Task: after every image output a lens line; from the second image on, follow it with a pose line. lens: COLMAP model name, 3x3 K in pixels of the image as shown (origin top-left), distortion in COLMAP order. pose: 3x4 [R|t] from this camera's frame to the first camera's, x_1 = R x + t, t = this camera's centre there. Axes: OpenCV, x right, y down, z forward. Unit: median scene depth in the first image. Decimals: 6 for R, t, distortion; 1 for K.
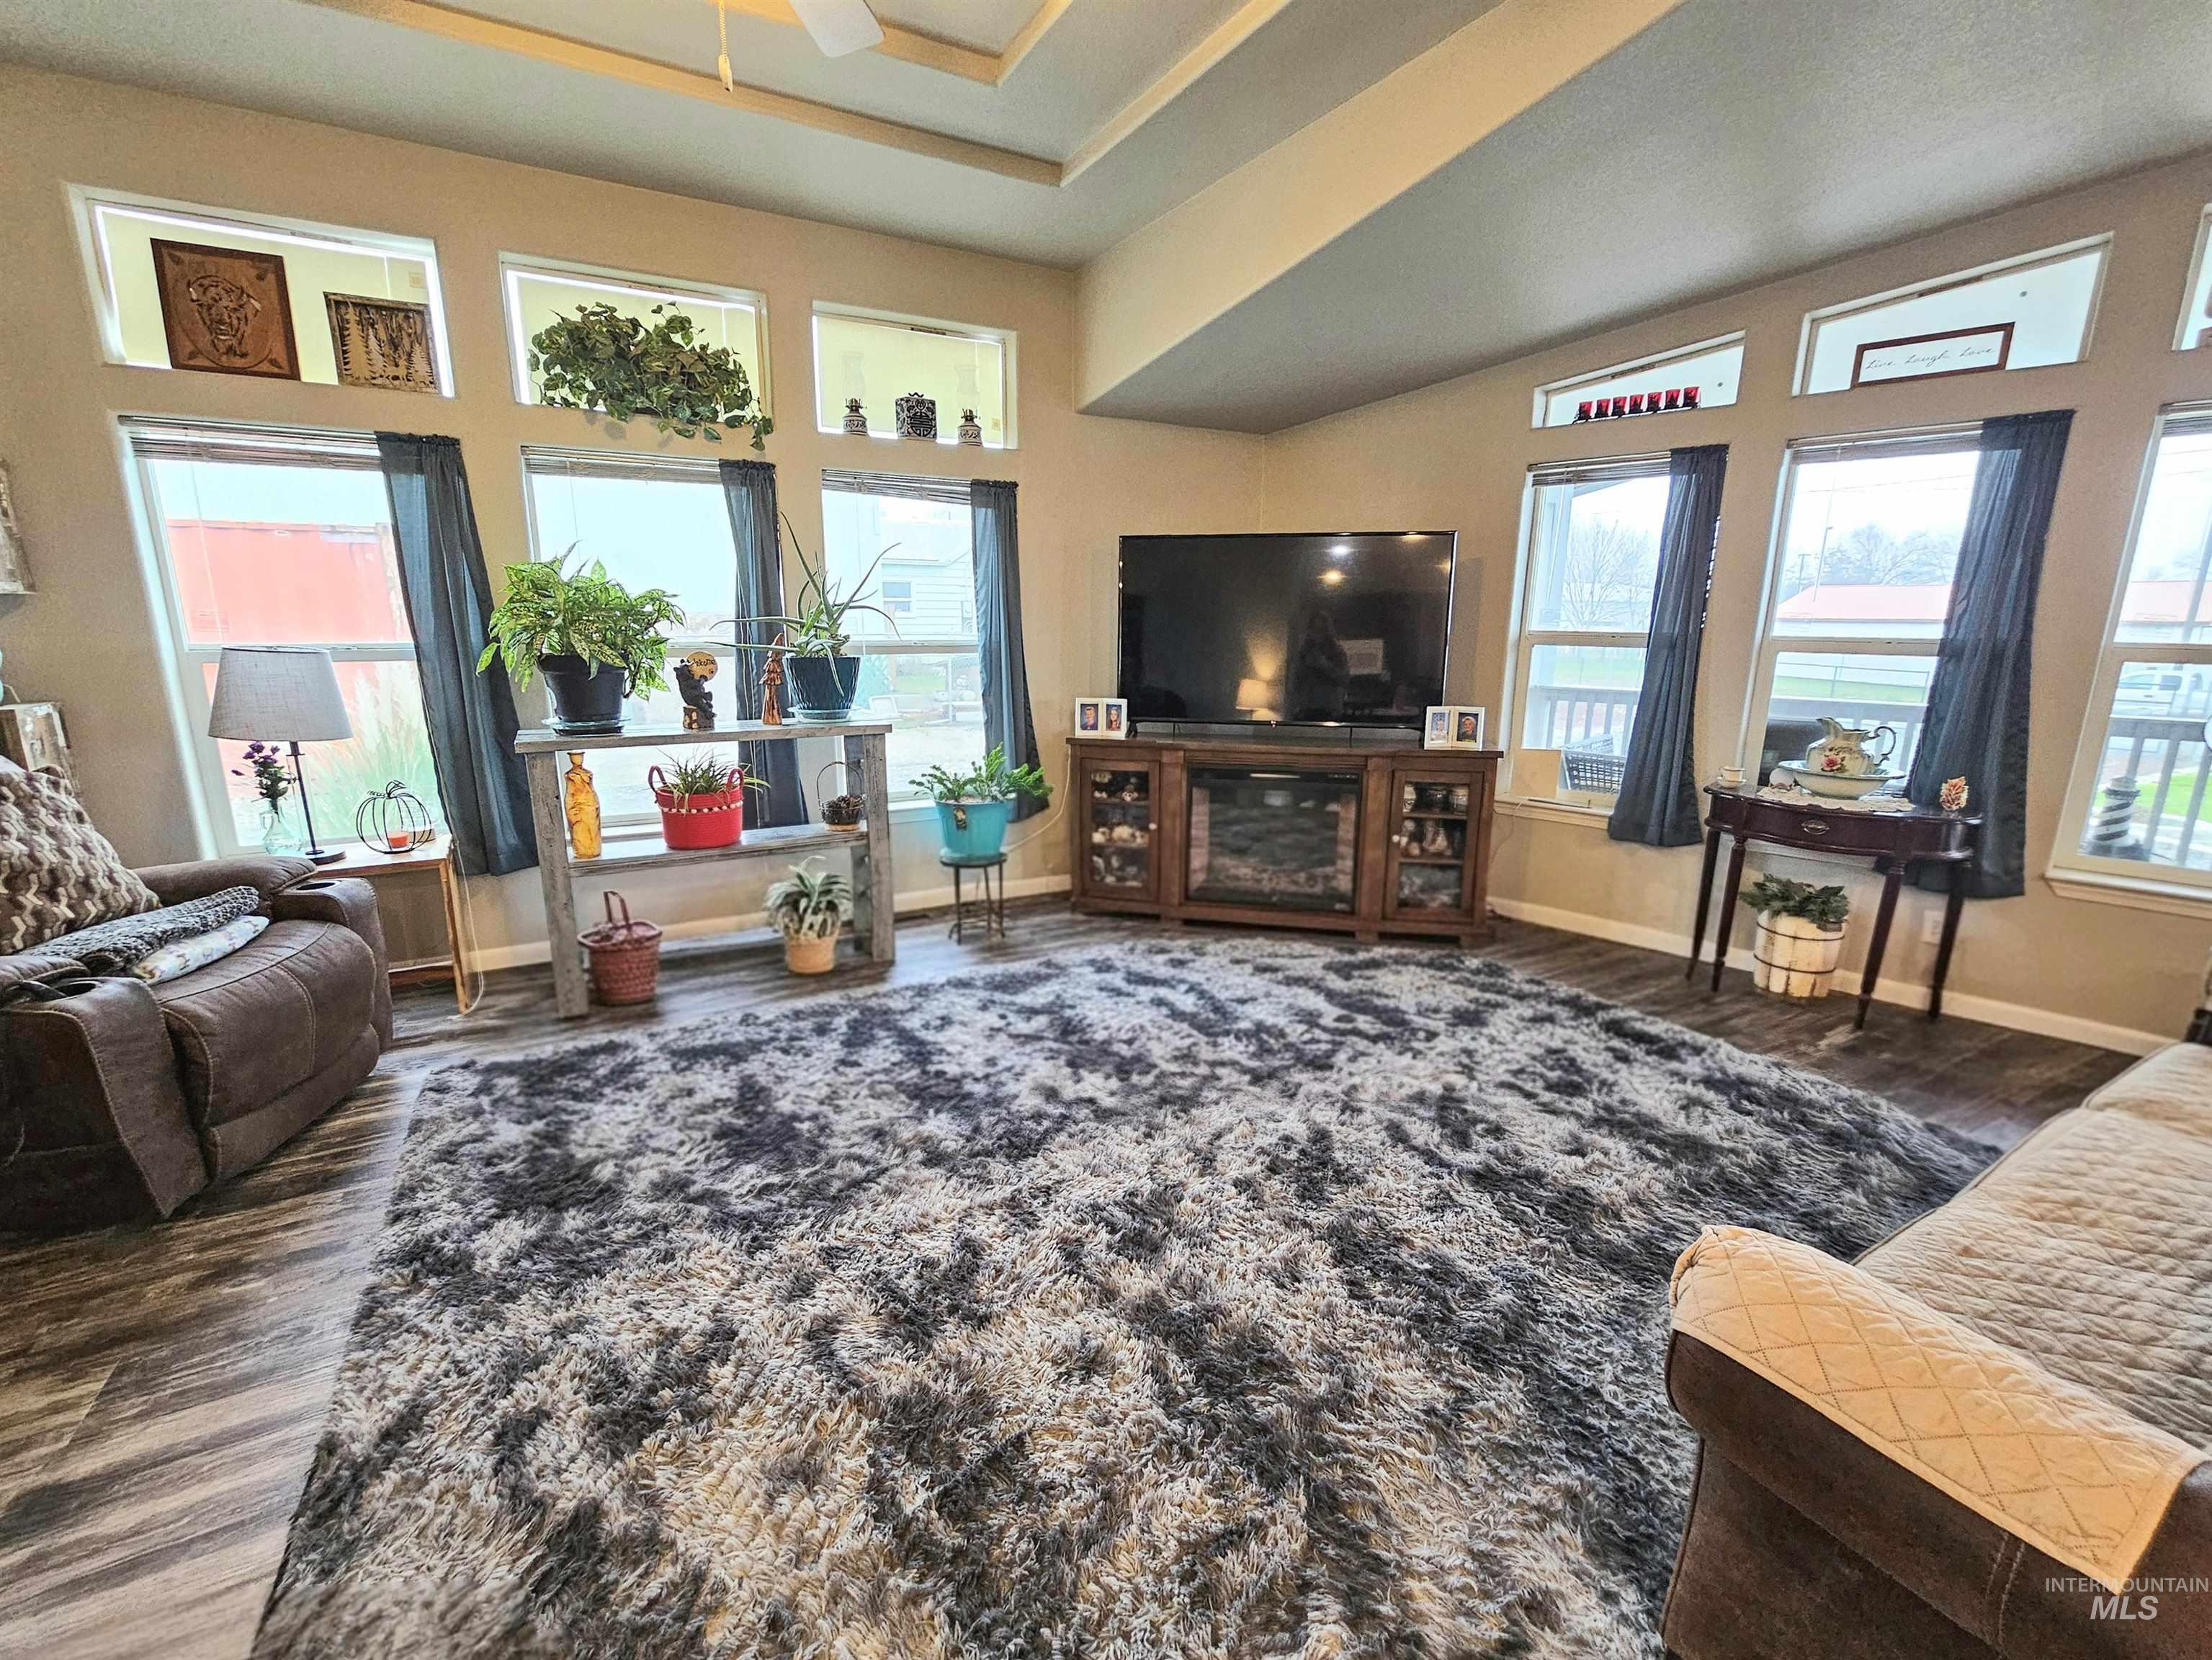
lens RADIAL K [[934.3, 0, 1095.7], [0, 934.3, 829.4], [0, 0, 1]] dist [-0.002067, 0.000663]
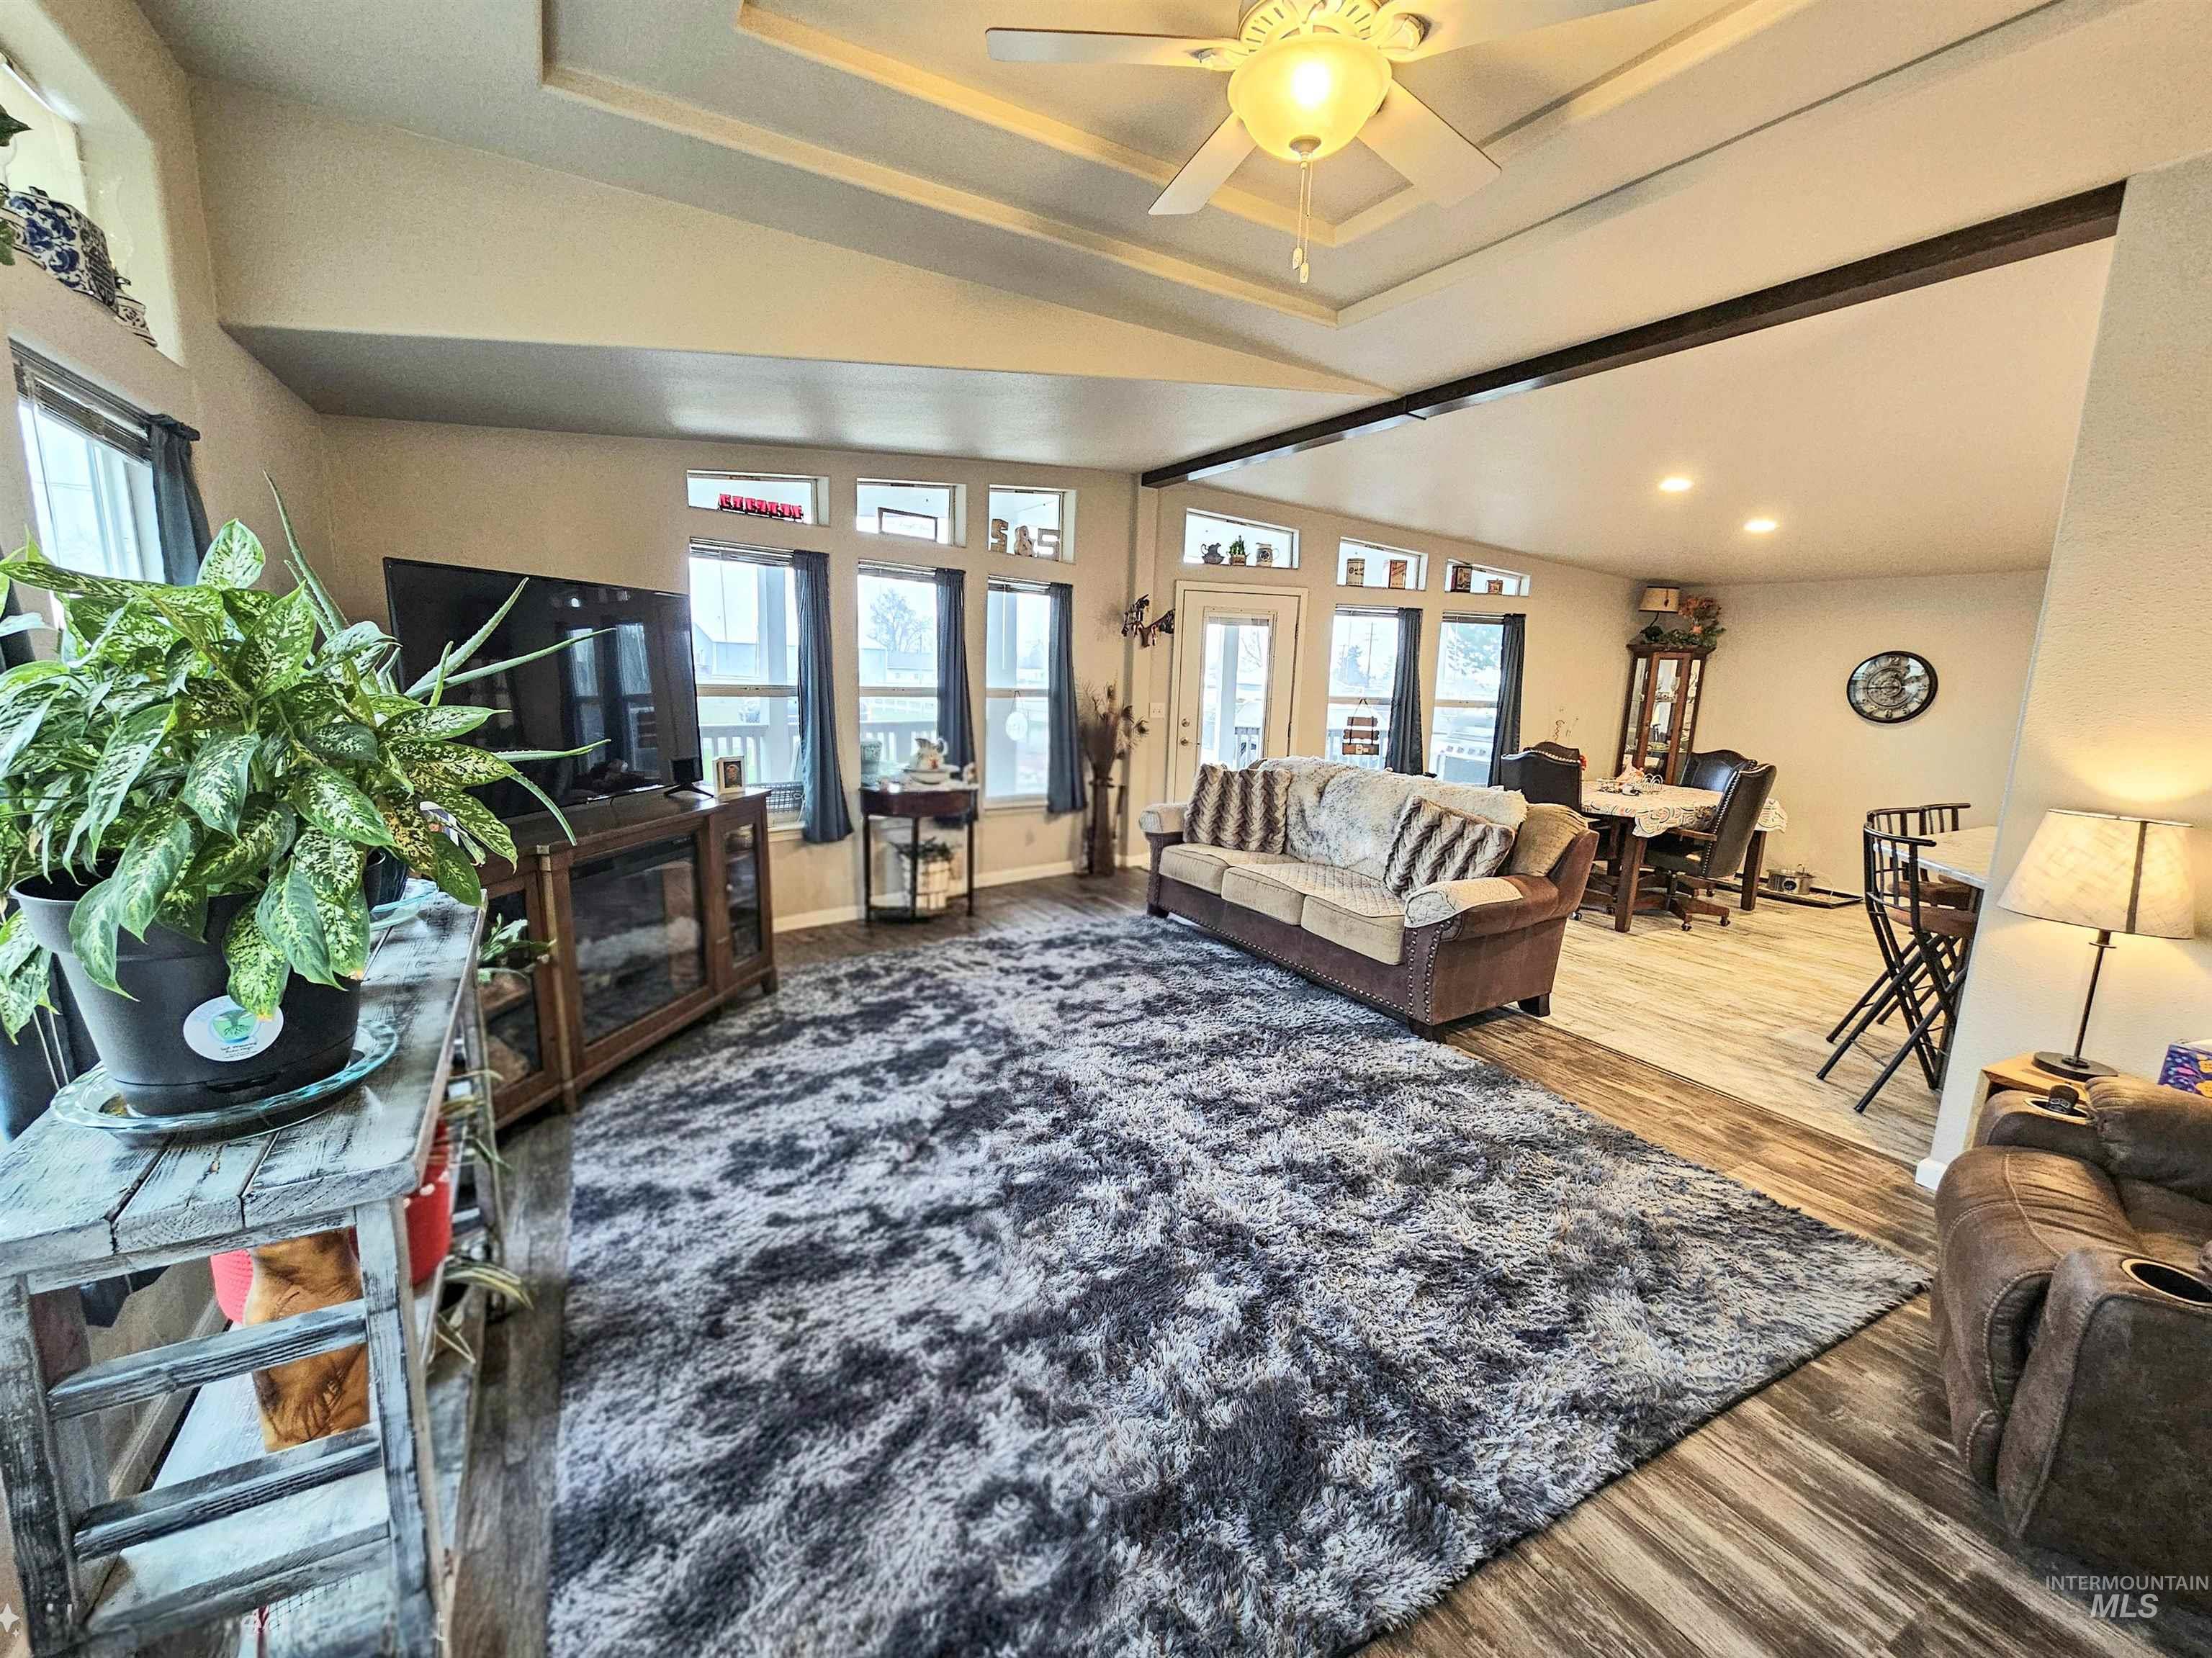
lens RADIAL K [[934.1, 0, 1095.7], [0, 934.1, 828.4], [0, 0, 1]] dist [-0.002067, 0.000663]
pose [[-0.012817, -0.178057, 0.983937, -0.903442], [0.190347, 0.965589, 0.177216, -0.208702], [-0.981633, 0.189560, 0.021517, 0.734286]]
